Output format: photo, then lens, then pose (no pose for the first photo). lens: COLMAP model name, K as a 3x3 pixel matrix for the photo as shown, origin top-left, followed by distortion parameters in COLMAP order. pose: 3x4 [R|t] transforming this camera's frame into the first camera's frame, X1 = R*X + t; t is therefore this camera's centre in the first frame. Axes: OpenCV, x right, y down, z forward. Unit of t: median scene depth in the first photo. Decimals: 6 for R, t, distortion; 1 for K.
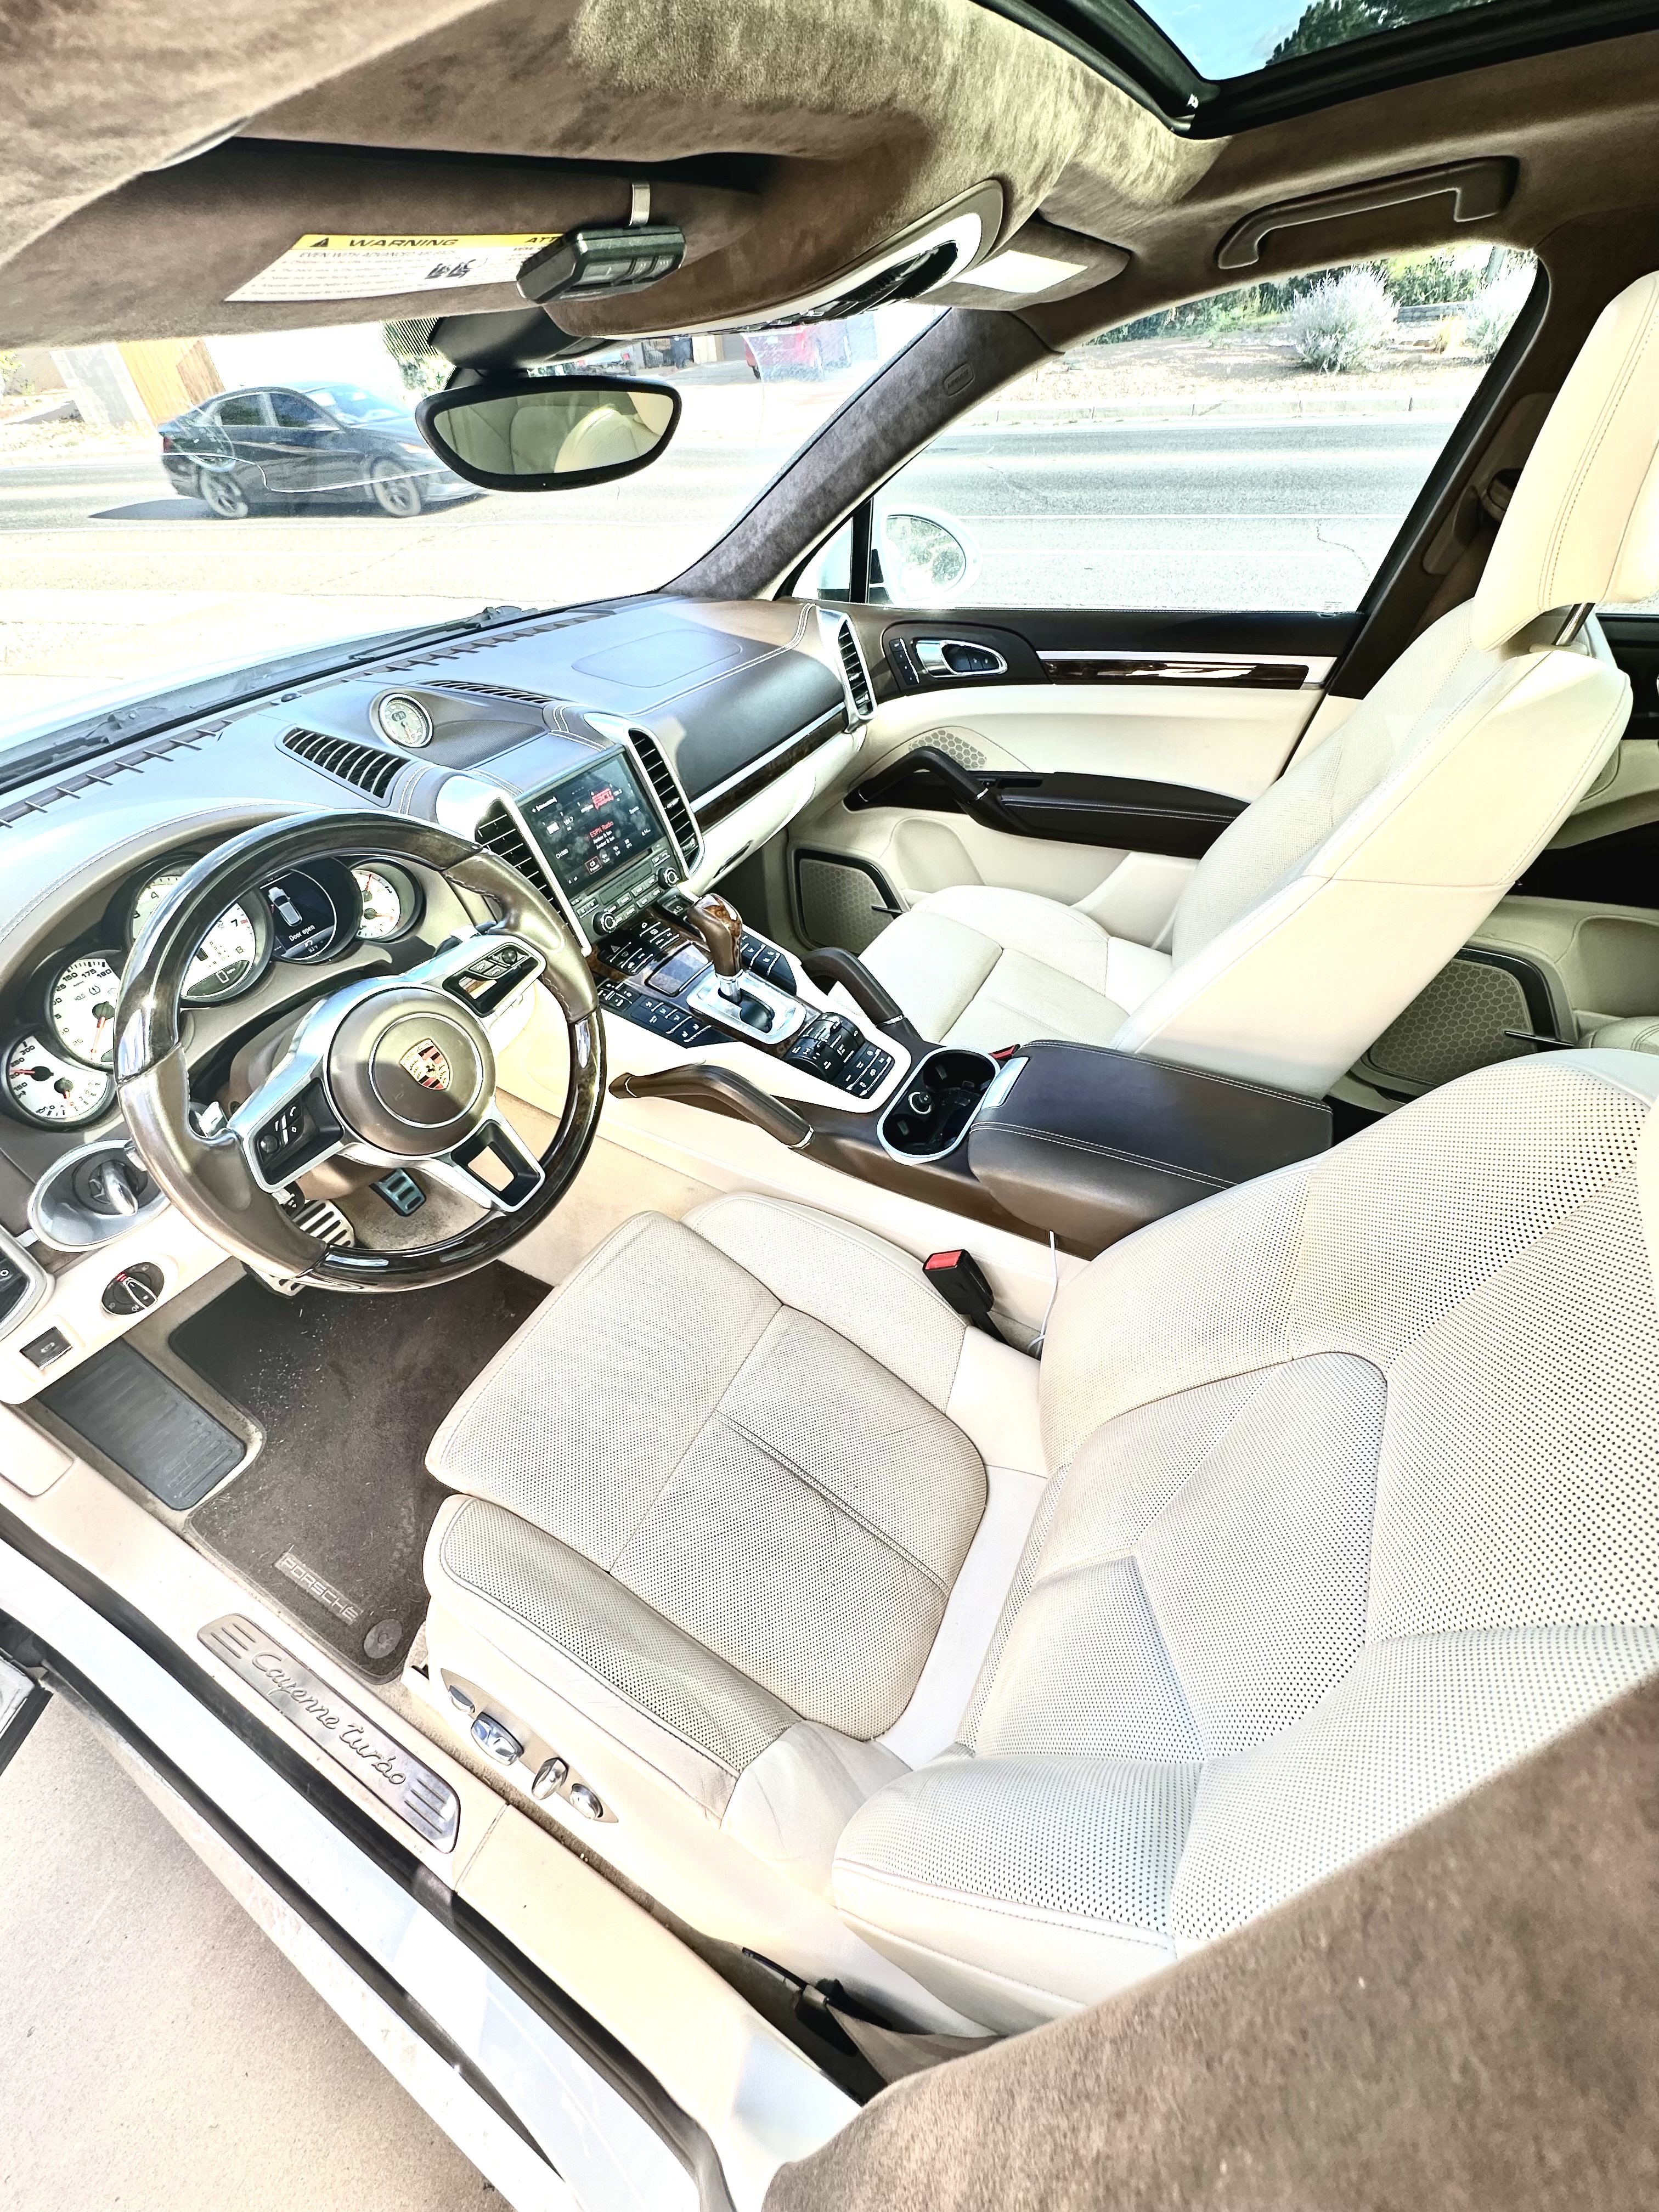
lens RADIAL K [[876.9, 0, 836.8], [0, 876.9, 1114.8], [0, 0, 1]] dist [-0.001860, 0.000078]
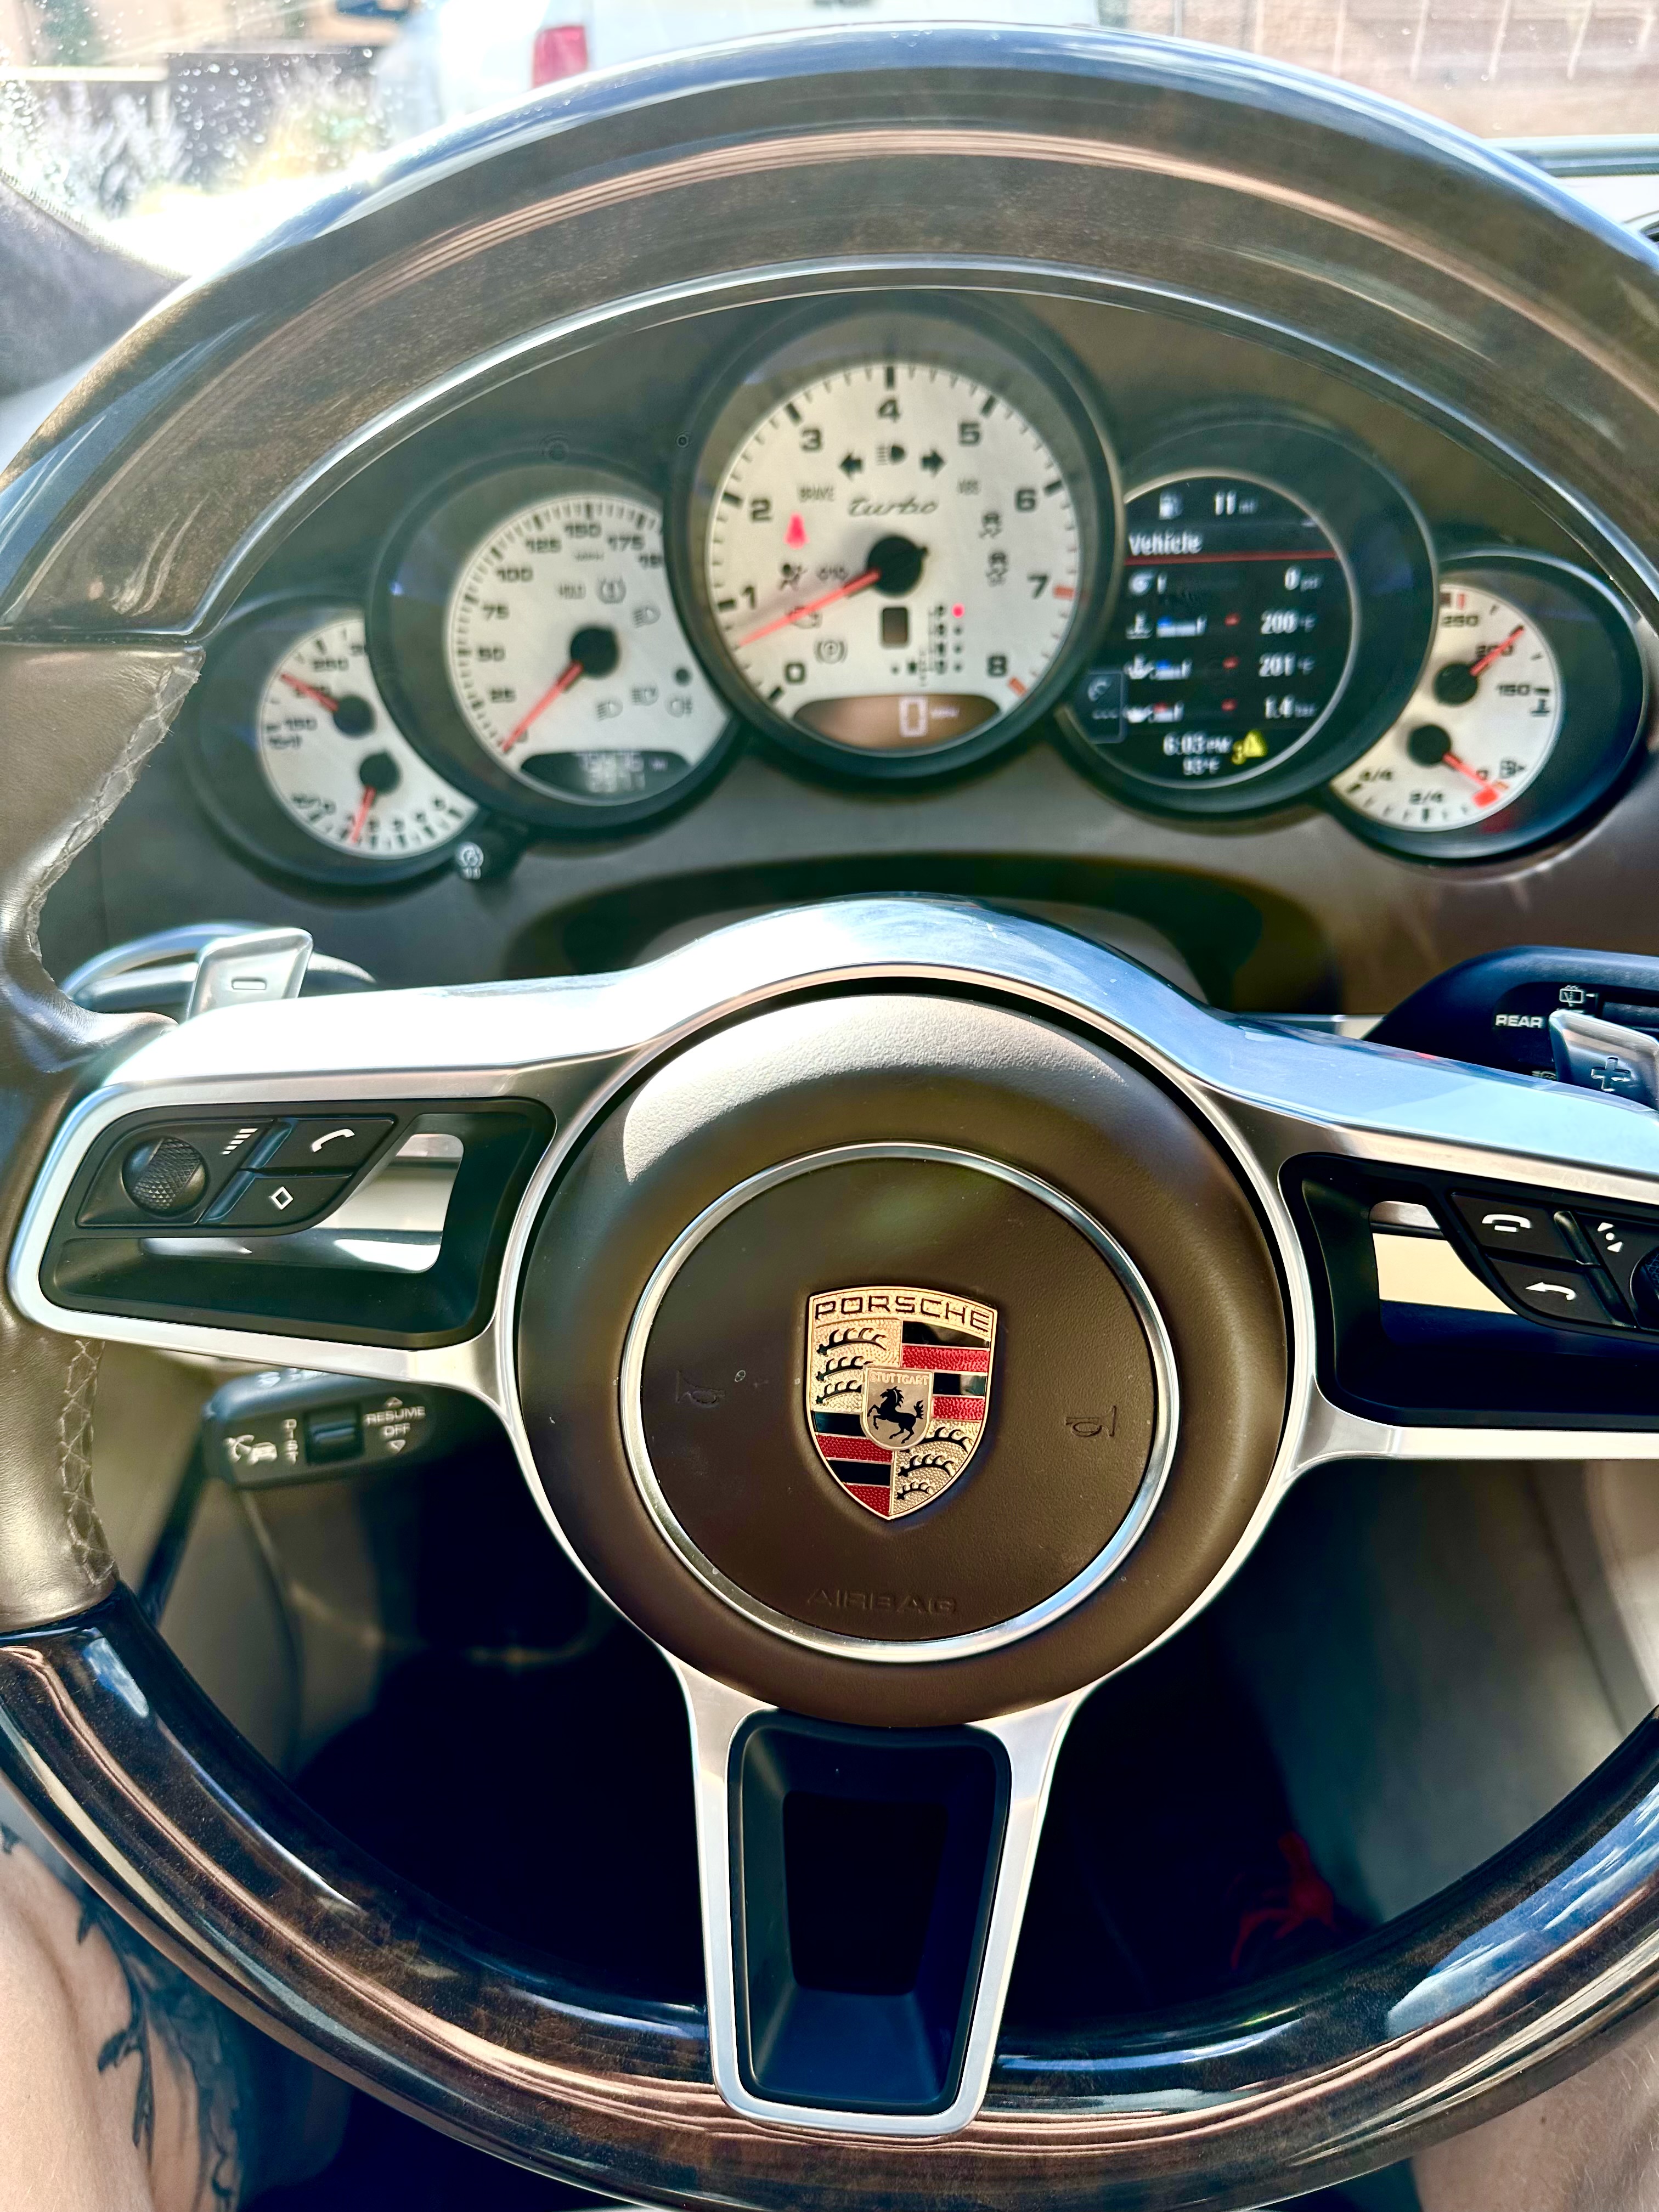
lens RADIAL K [[1575.5, 0, 822.1], [0, 1575.5, 1106.9], [0, 0, 1]] dist [0.038944, -0.043534]
pose [[0.454713, 0.542086, -0.706668, -0.146148], [-0.582046, 0.781432, 0.224914, -0.101447], [0.674136, 0.309042, 0.670846, 0.409234]]
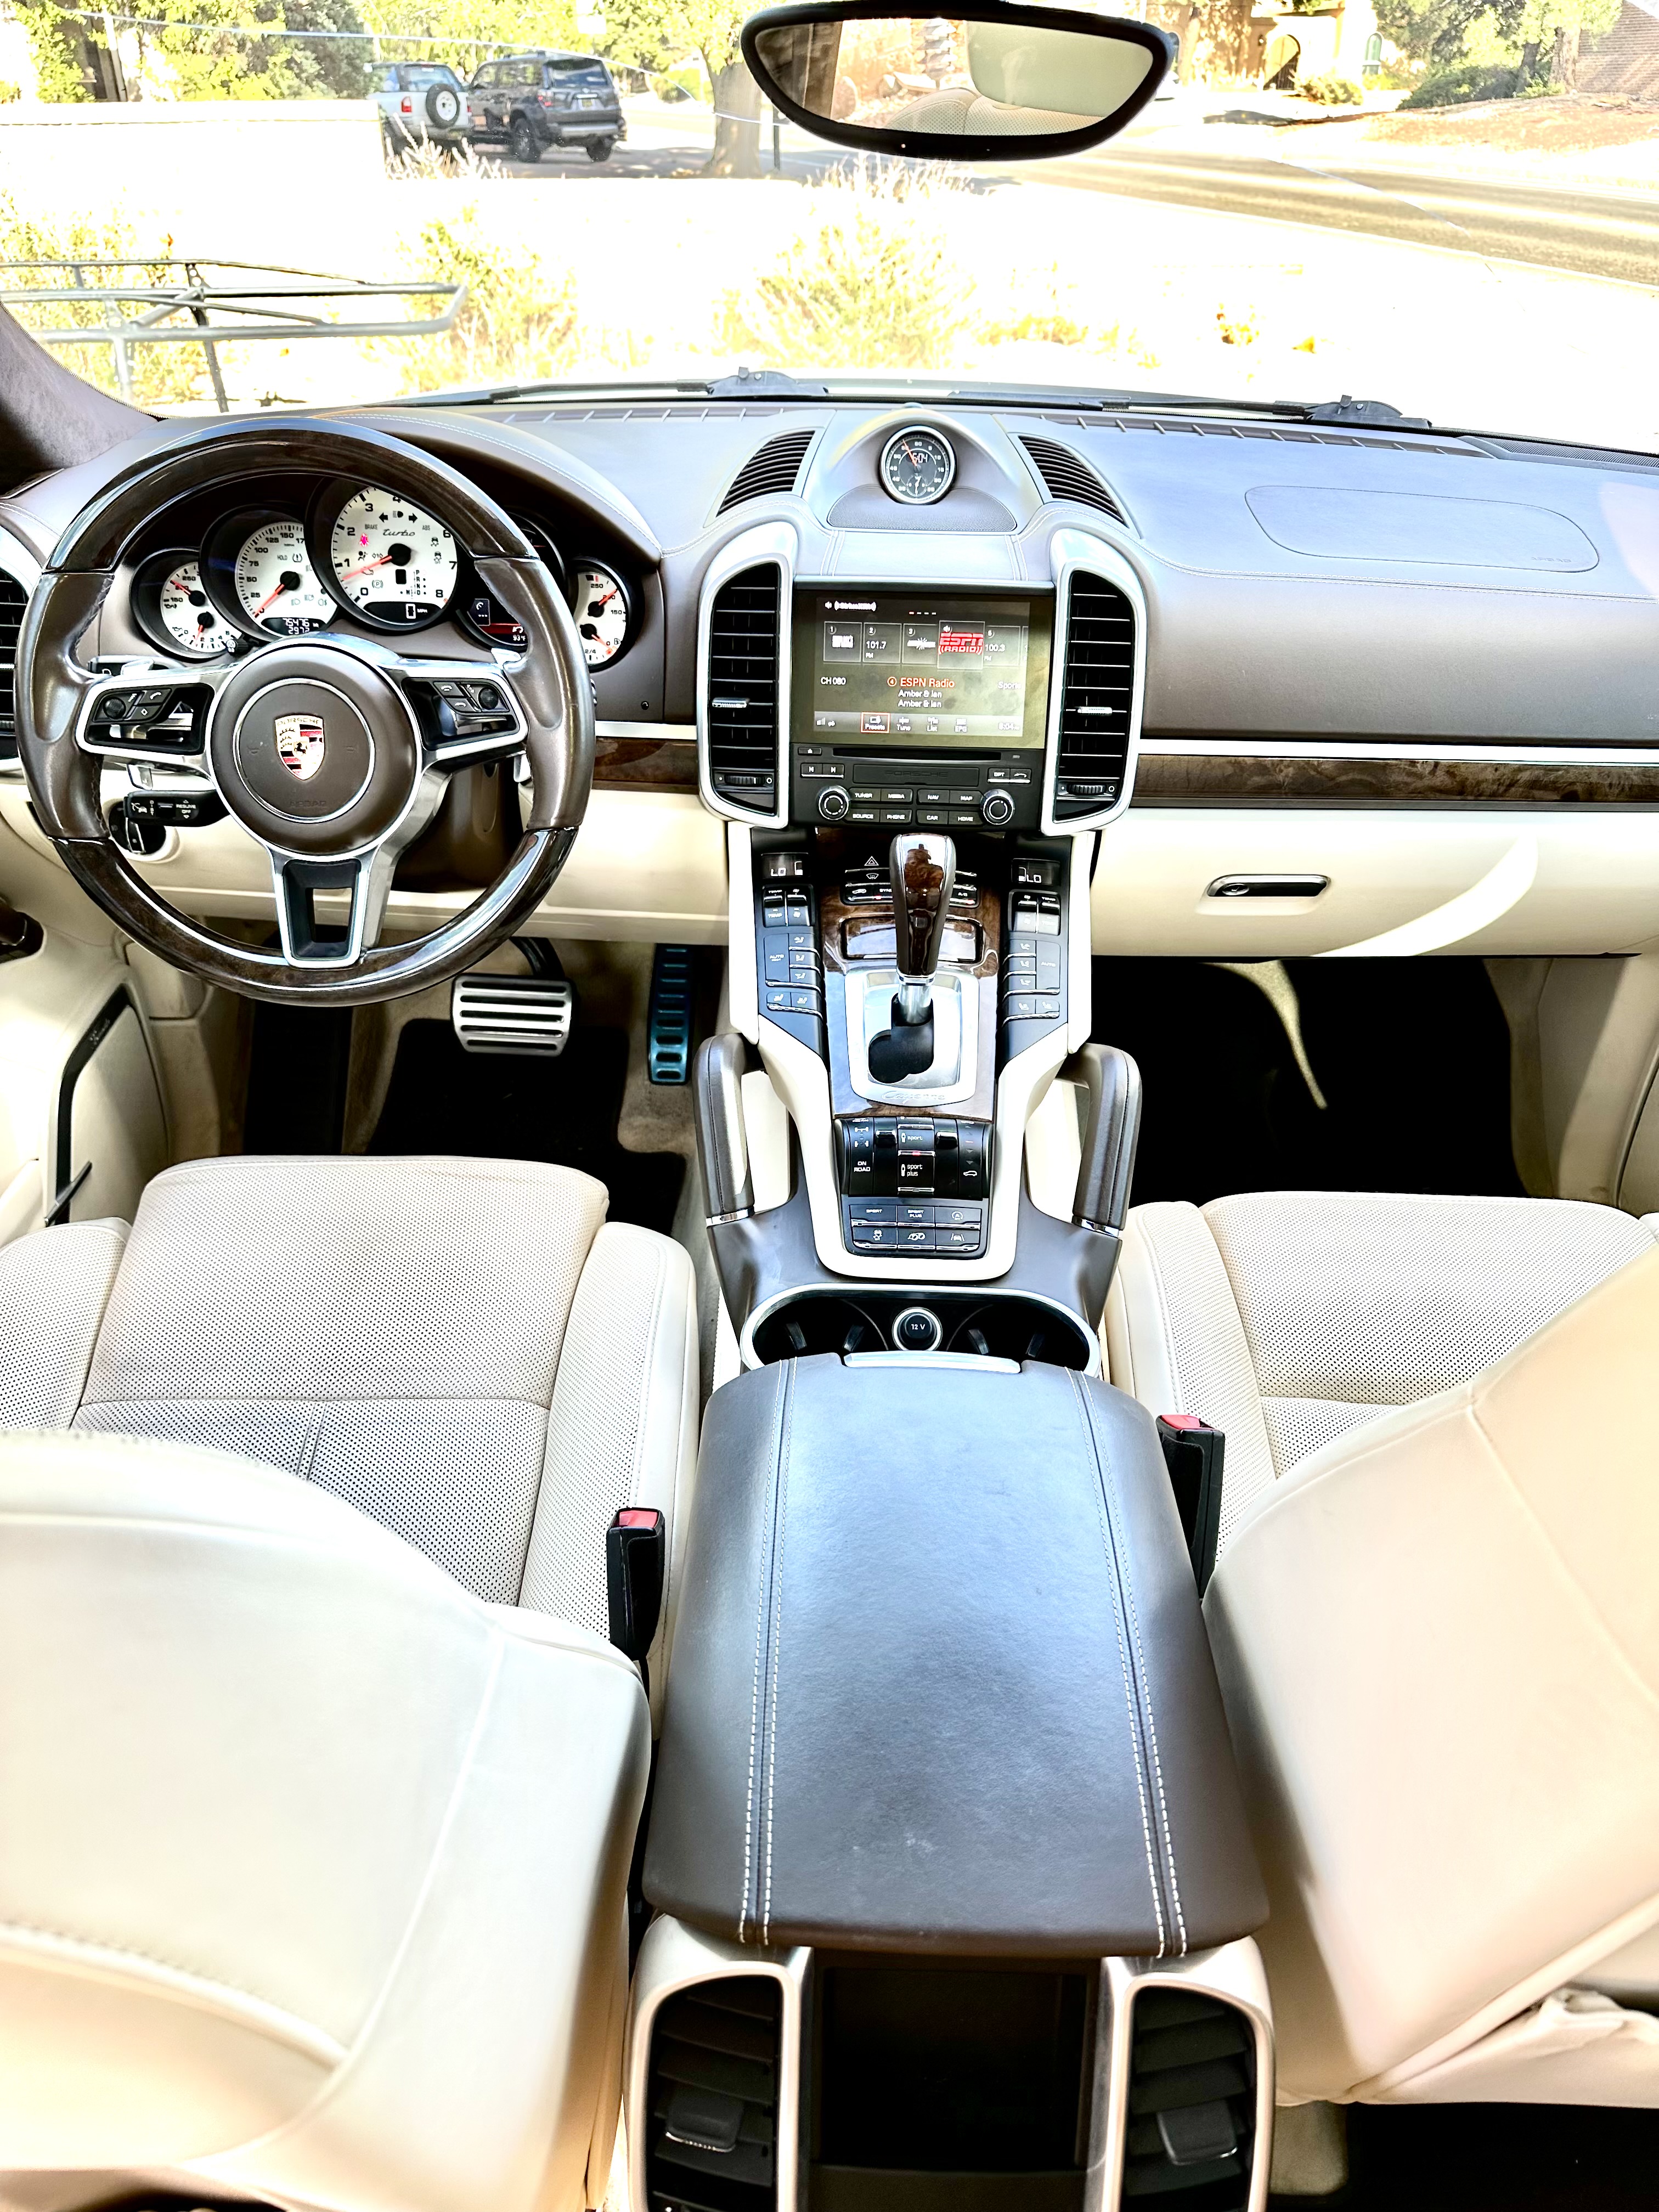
lens RADIAL K [[1575.5, 0, 833.3], [0, 1575.5, 1116.8], [0, 0, 1]] dist [0.038944, -0.043534]
pose [[0.450931, 0.539201, -0.711282, 0.563624], [-0.625353, 0.759470, 0.179276, -0.208021], [0.636863, 0.363961, 0.679660, 0.249493]]
